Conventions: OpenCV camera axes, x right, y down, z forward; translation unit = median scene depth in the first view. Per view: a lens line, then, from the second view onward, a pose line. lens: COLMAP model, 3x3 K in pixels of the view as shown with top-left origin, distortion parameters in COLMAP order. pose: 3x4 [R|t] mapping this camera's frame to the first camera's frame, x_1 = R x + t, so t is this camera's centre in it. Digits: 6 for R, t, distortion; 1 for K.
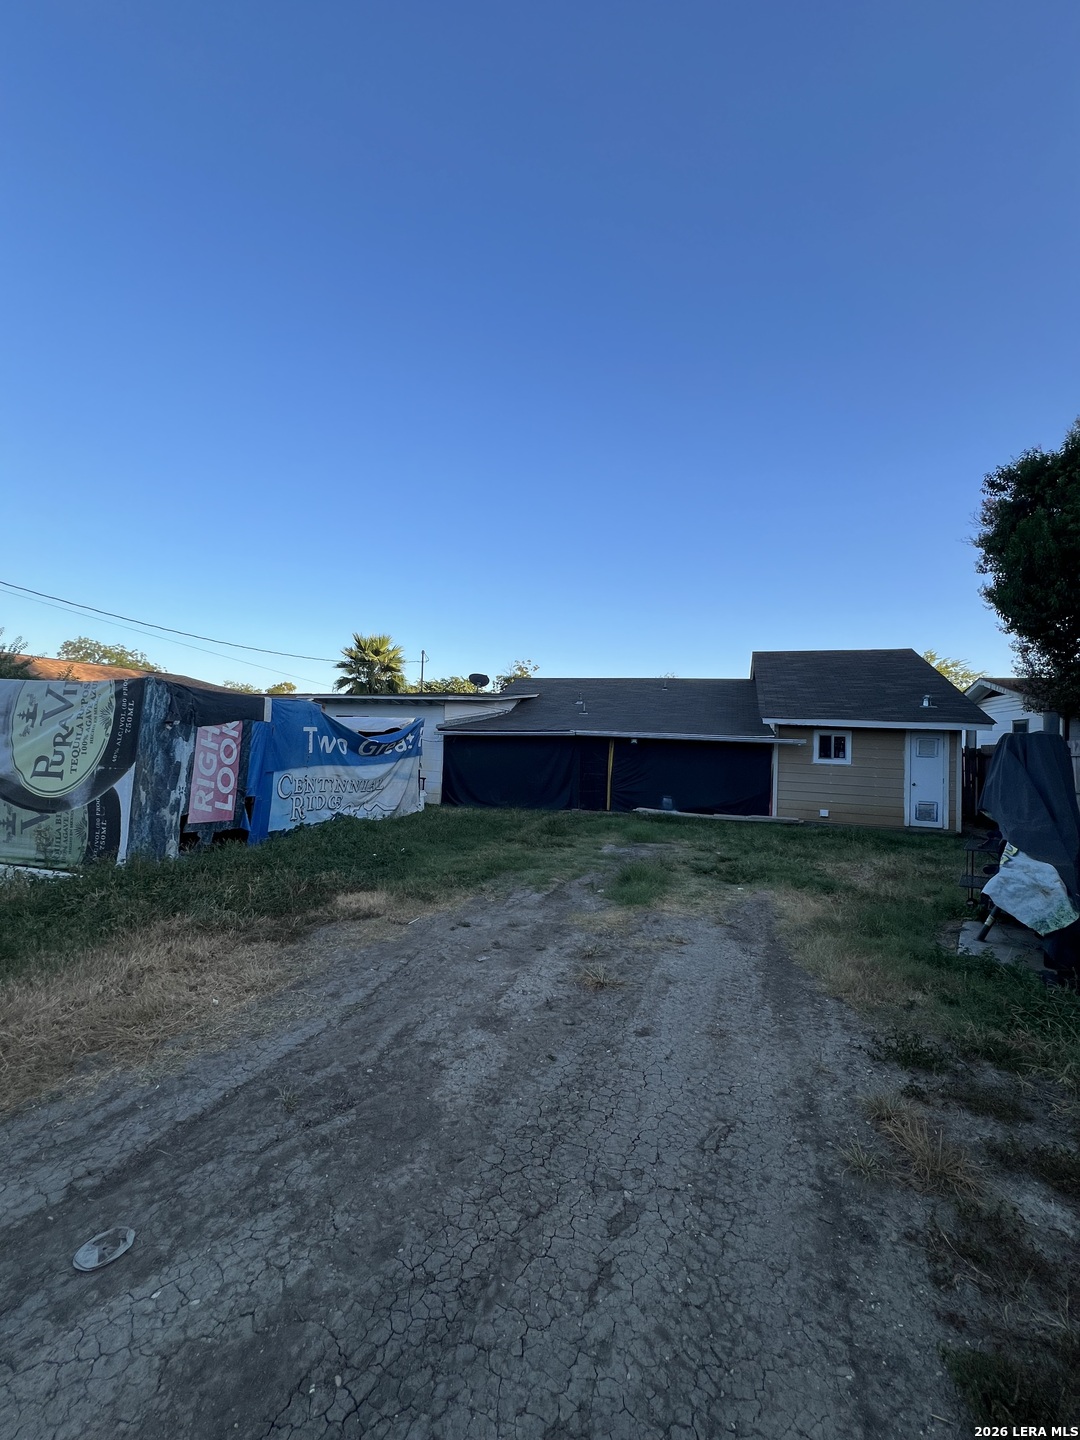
lens RADIAL K [[578.1, 0, 540.0], [0, 578.1, 720.0], [0, 0, 1]] dist [-0.001038, 0.000009]
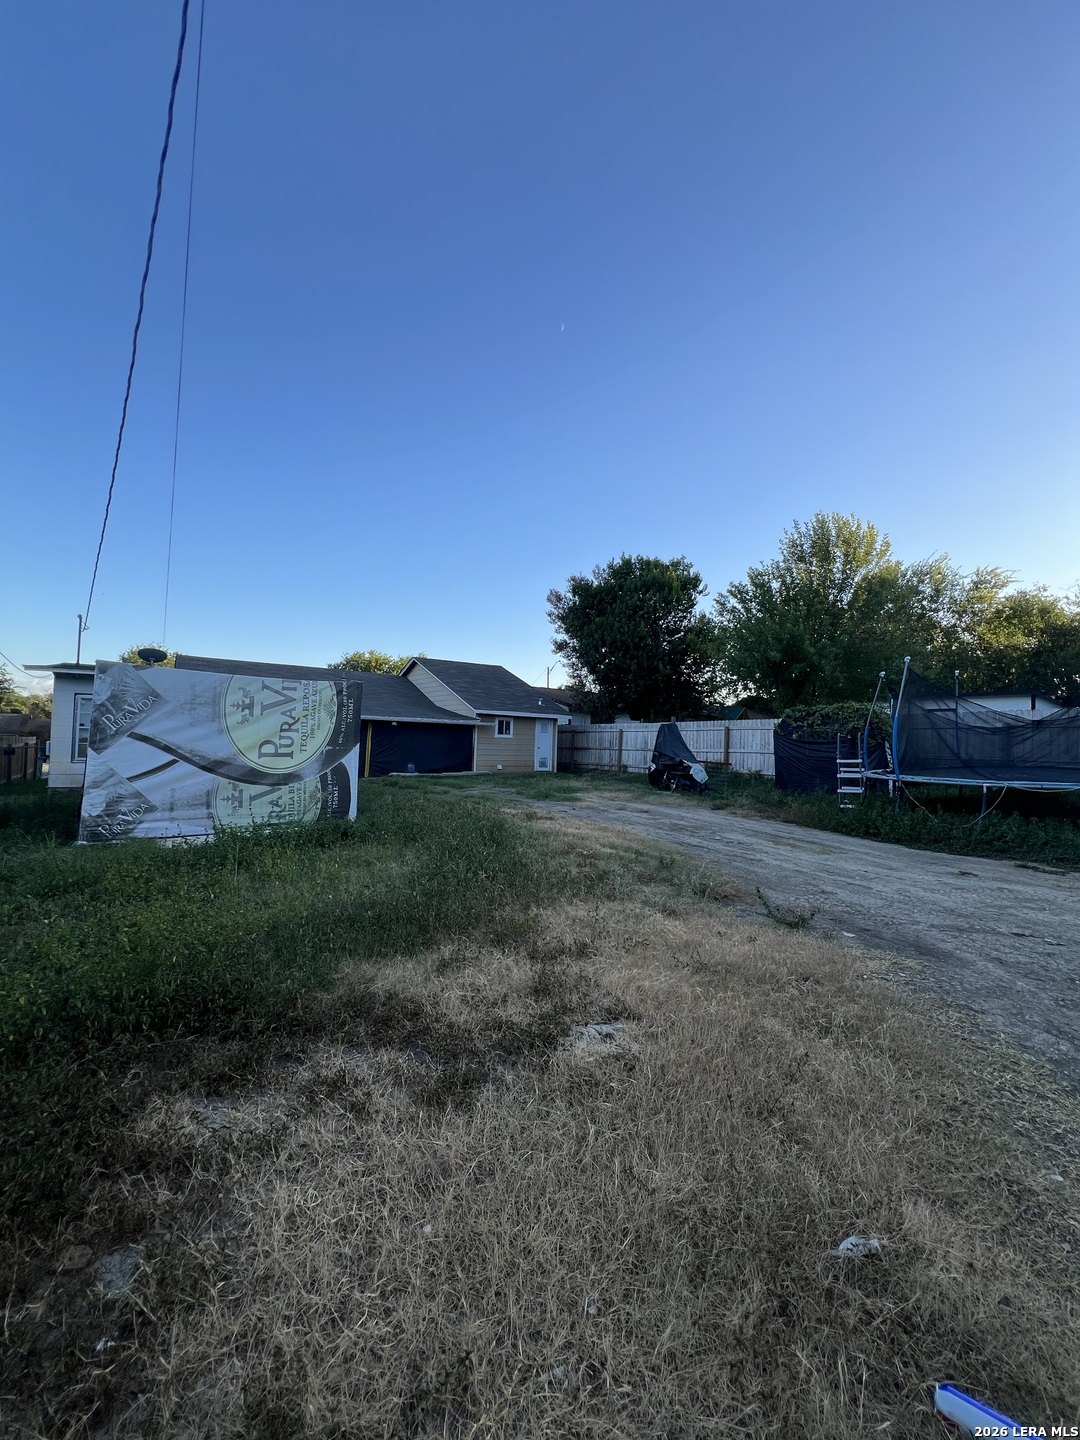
lens RADIAL K [[578.1, 0, 540.0], [0, 578.1, 720.0], [0, 0, 1]] dist [-0.001038, 0.000009]
pose [[0.610644, 0.005207, 0.791888, -1.471838], [-0.036202, 0.999116, 0.021346, -0.027053], [-0.791077, -0.041703, 0.610293, -0.193838]]
